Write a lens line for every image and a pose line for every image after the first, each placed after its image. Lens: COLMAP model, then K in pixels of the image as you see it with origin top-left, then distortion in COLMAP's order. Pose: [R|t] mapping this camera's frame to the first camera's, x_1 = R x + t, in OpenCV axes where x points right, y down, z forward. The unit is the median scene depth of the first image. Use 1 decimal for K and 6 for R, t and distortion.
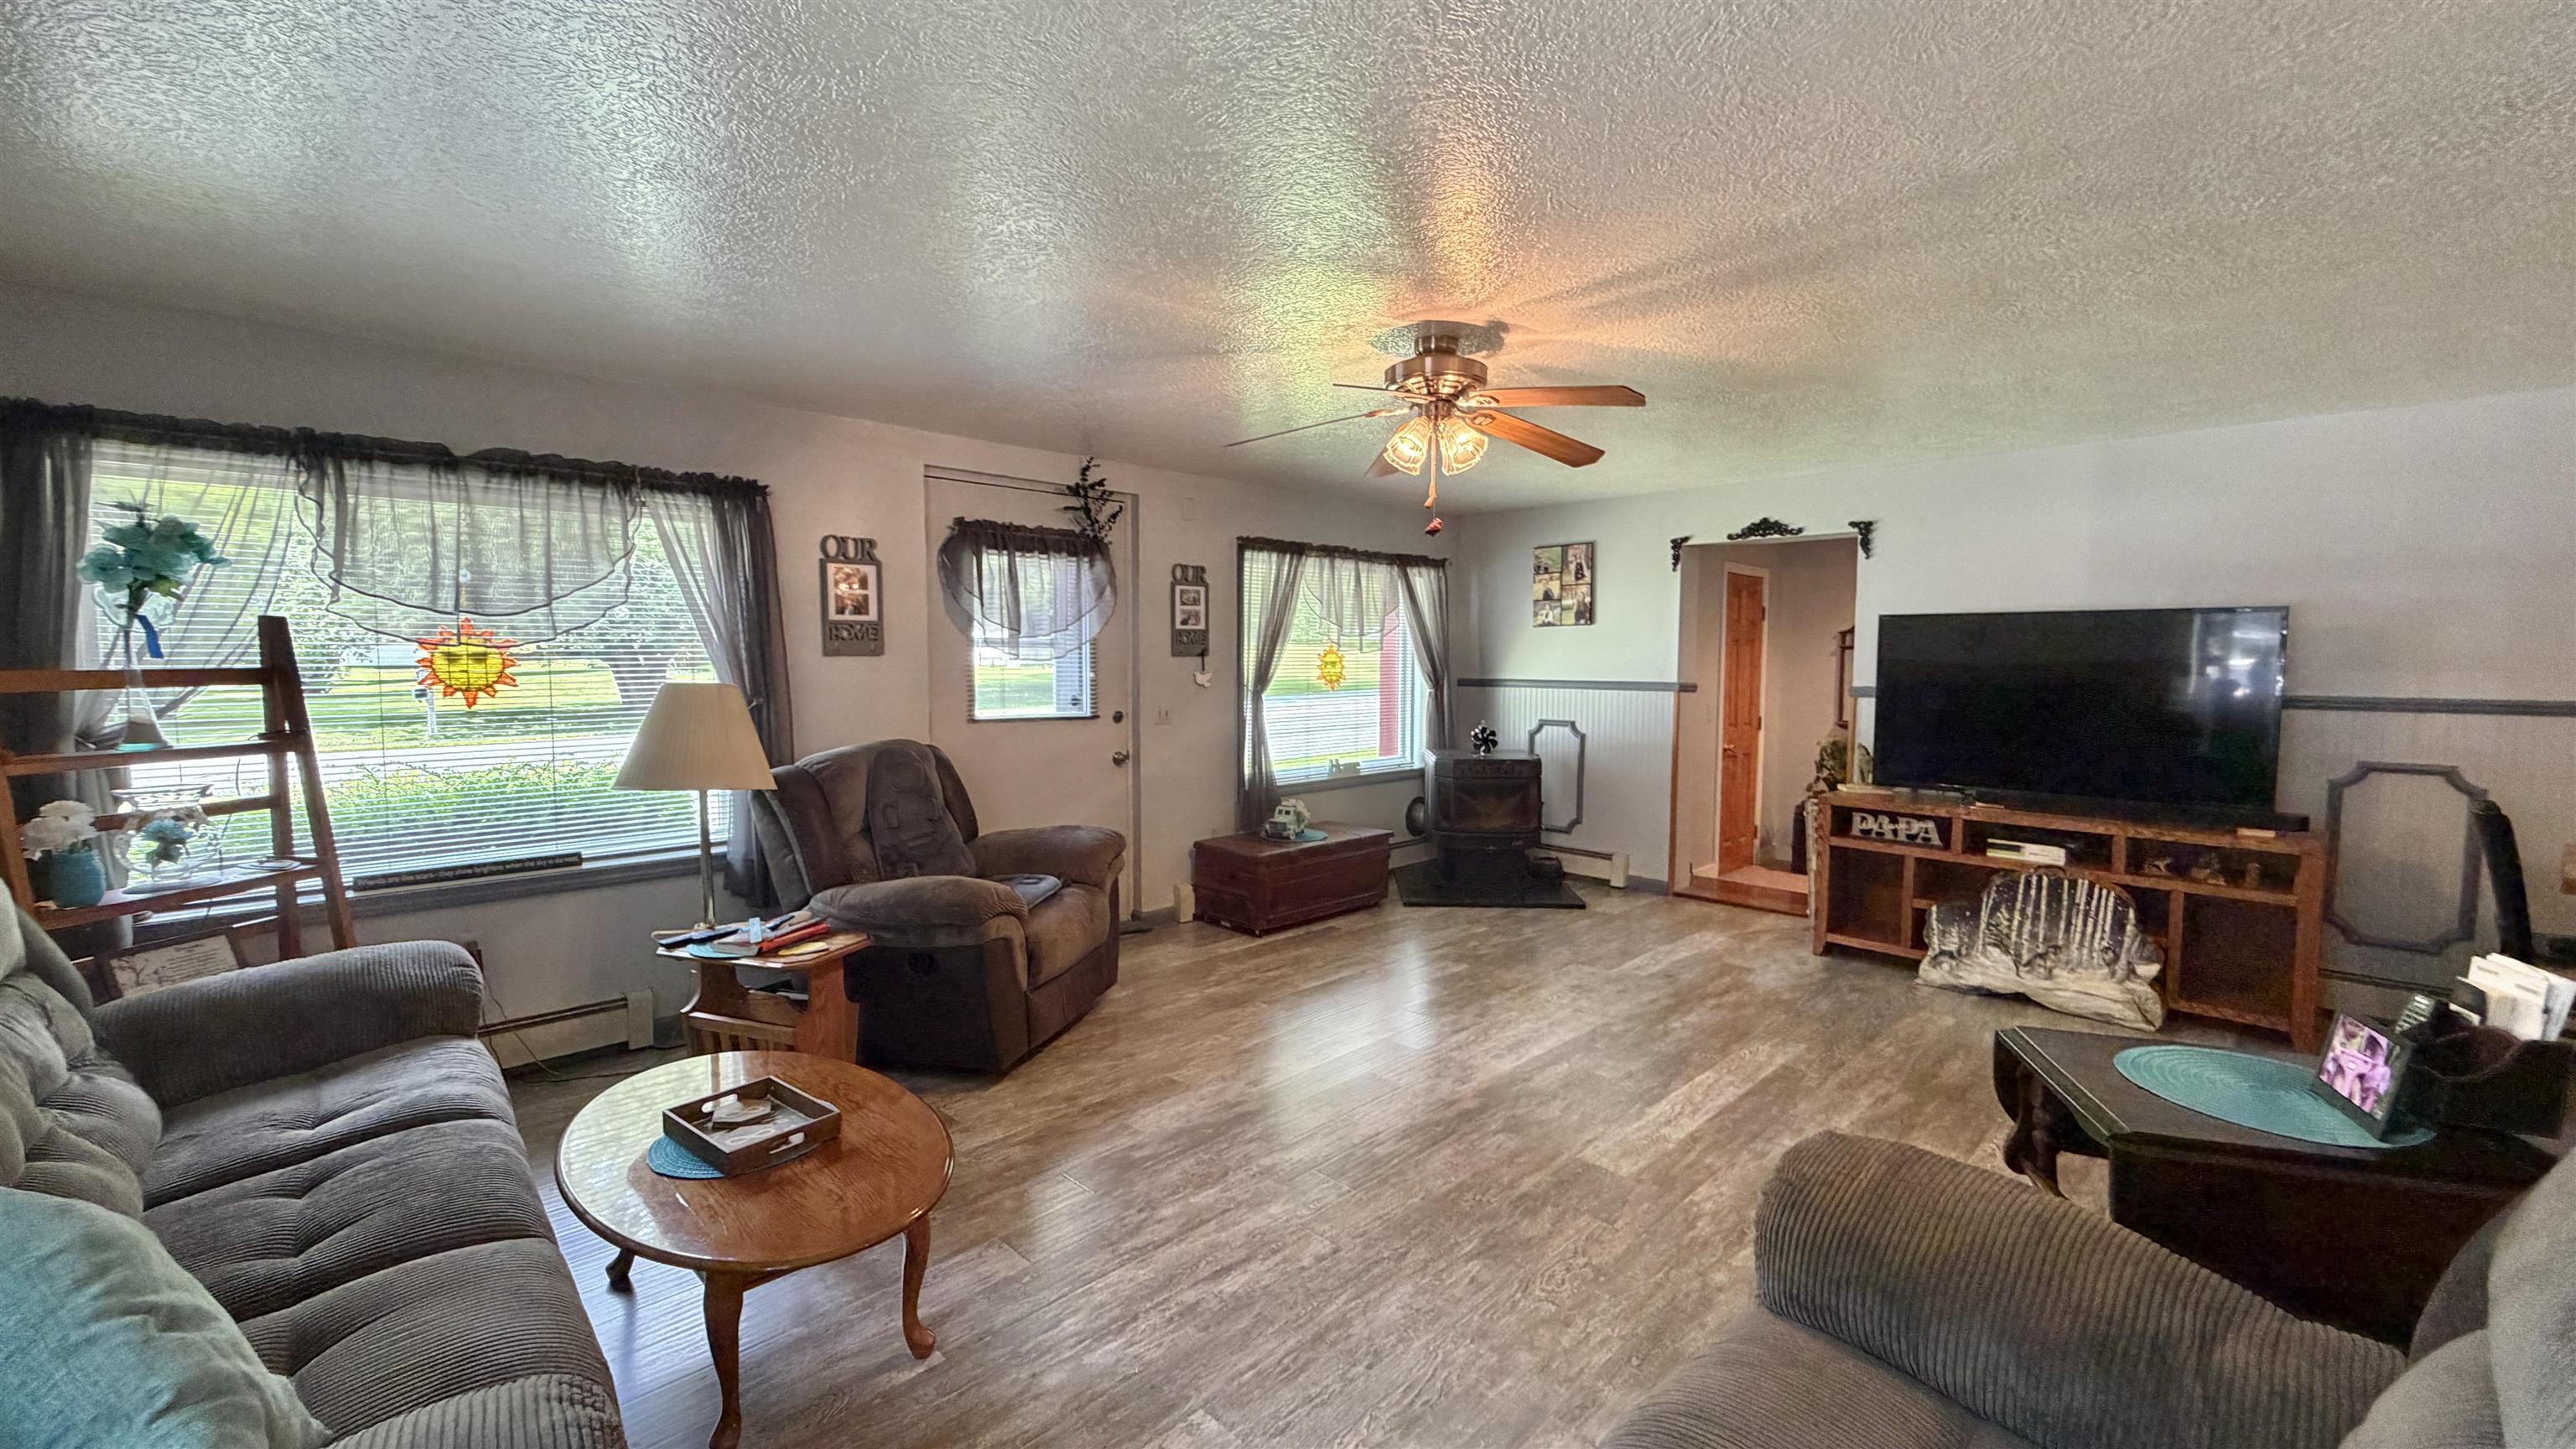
lens RADIAL K [[1026.2, 0, 1276.1], [0, 1026.2, 724.5], [0, 0, 1]] dist [-0.000396, -0.000424]
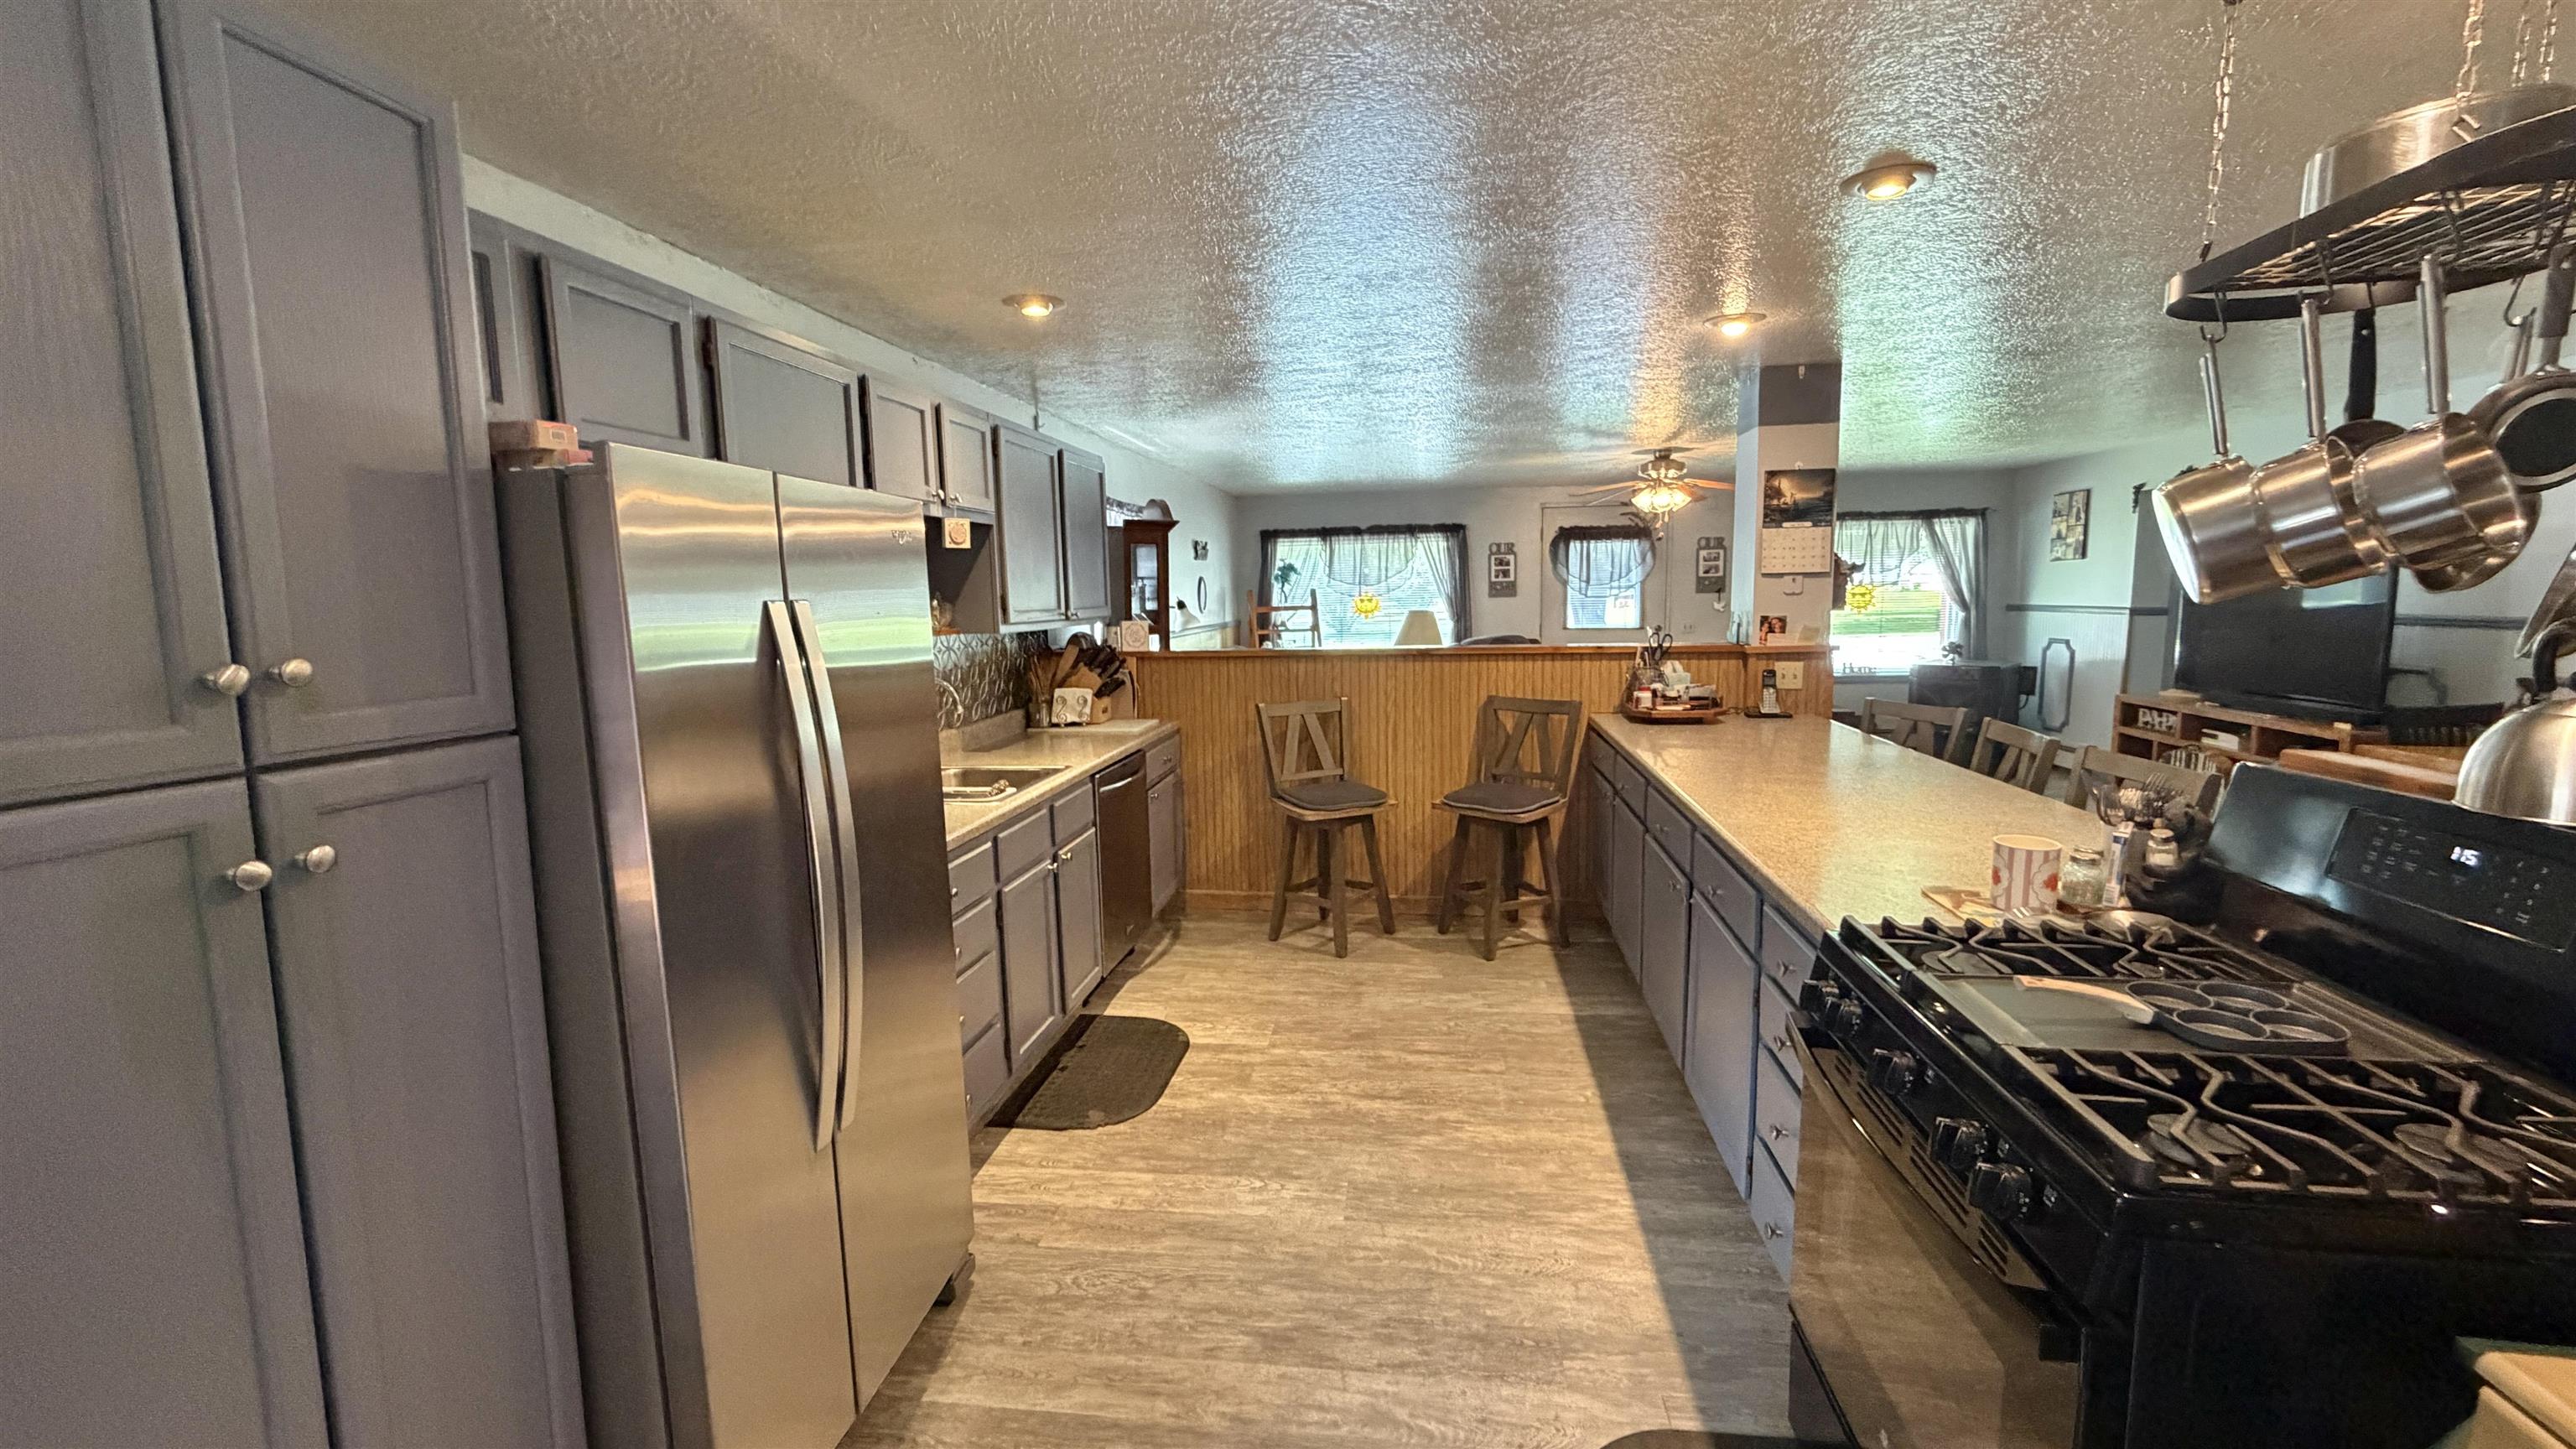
lens RADIAL K [[1026.2, 0, 1283.2], [0, 1026.2, 721.3], [0, 0, 1]] dist [-0.000396, -0.000424]
pose [[0.614335, 0.083110, -0.784656, 0.895365], [-0.029590, 0.996164, 0.082345, 0.027148], [0.788491, -0.027370, 0.614438, -0.623496]]
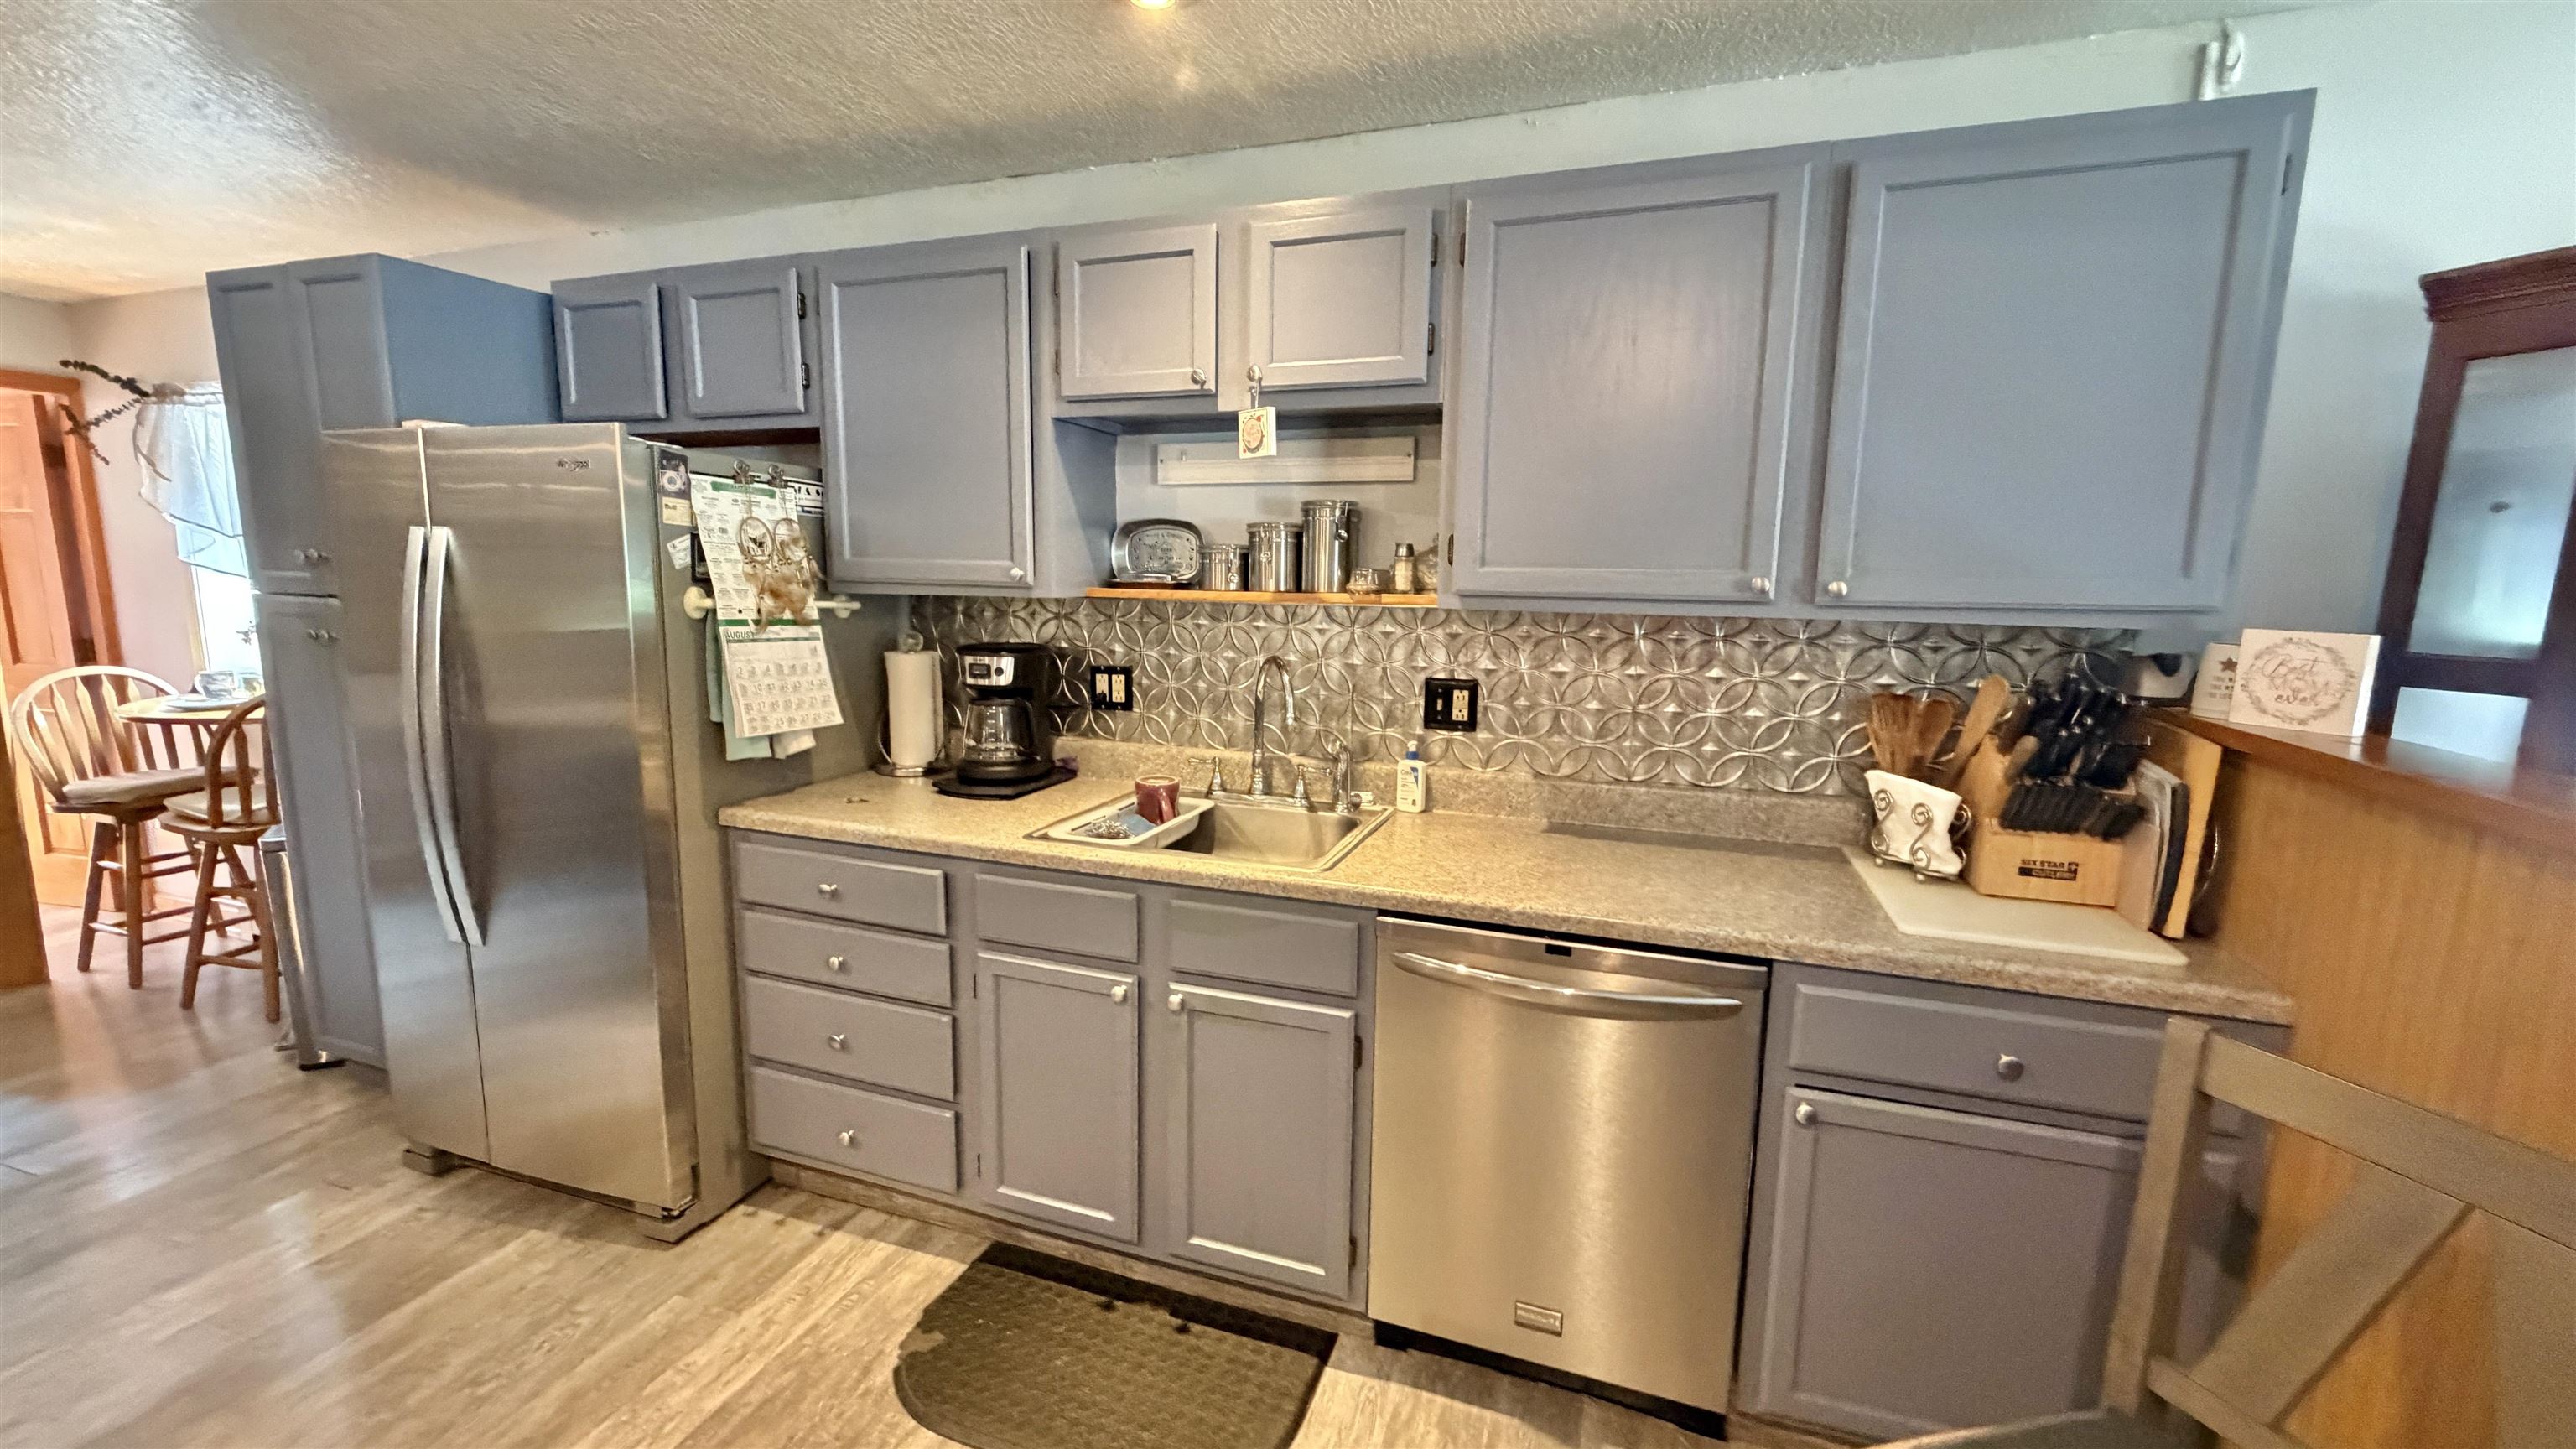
lens RADIAL K [[1026.2, 0, 1280.8], [0, 1026.2, 714.9], [0, 0, 1]] dist [-0.000396, -0.000424]
pose [[-0.891827, 0.052567, -0.449312, 0.419668], [-0.042895, 0.978924, 0.199669, -0.005880], [0.450339, 0.197343, -0.870776, 0.002729]]
